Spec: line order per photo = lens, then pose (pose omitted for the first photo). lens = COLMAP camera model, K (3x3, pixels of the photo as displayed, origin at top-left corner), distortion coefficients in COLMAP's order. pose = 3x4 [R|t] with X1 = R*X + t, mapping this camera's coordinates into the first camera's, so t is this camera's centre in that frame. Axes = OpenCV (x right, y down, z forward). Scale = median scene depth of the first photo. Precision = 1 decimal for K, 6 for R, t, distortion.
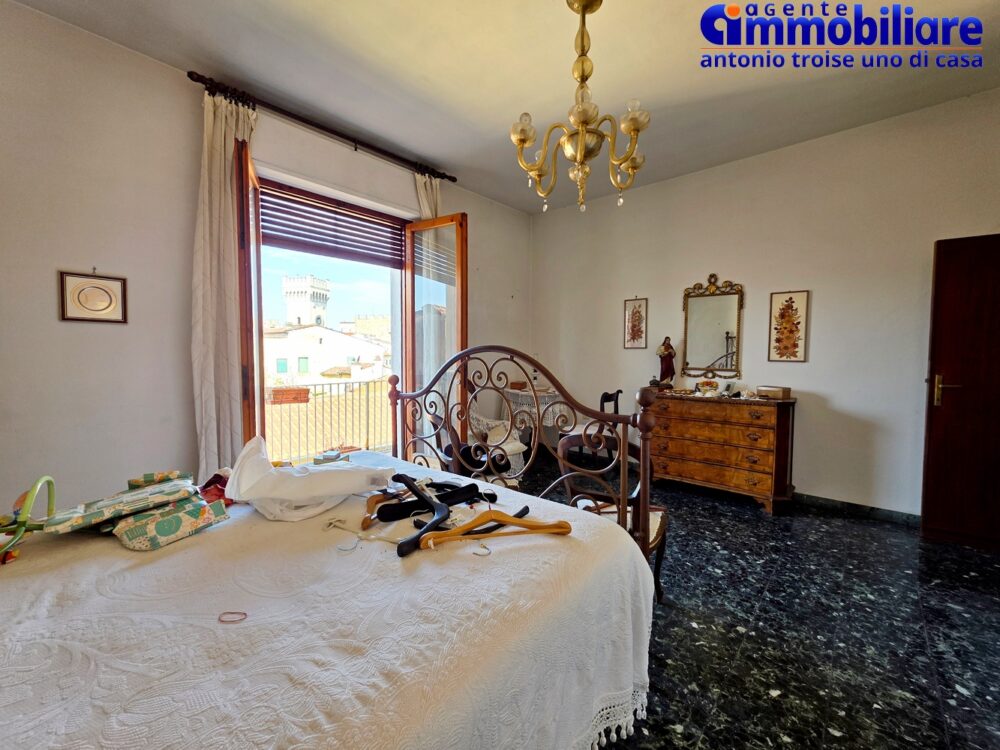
lens RADIAL K [[408.9, 0, 502.4], [0, 408.9, 371.6], [0, 0, 1]] dist [0.000378, 0.000440]
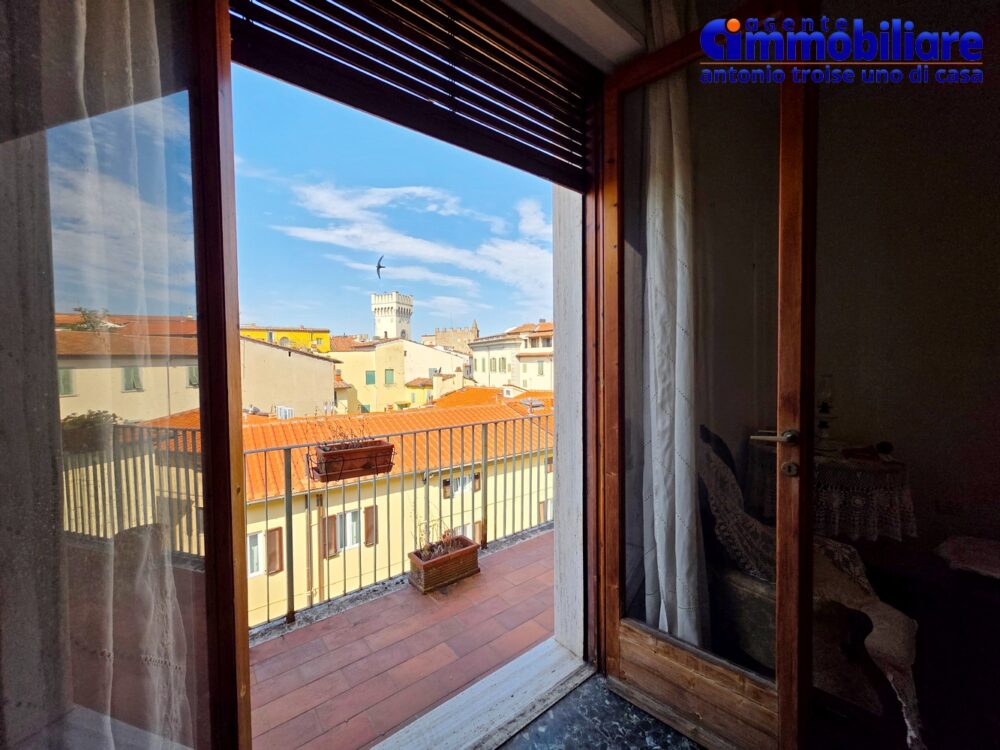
lens RADIAL K [[408.9, 0, 502.4], [0, 408.9, 371.6], [0, 0, 1]] dist [0.000378, 0.000440]
pose [[0.983083, -0.008970, -0.182942, -0.247335], [0.004585, 0.999692, -0.024380, -0.043555], [0.183105, 0.023129, 0.982821, 0.532475]]
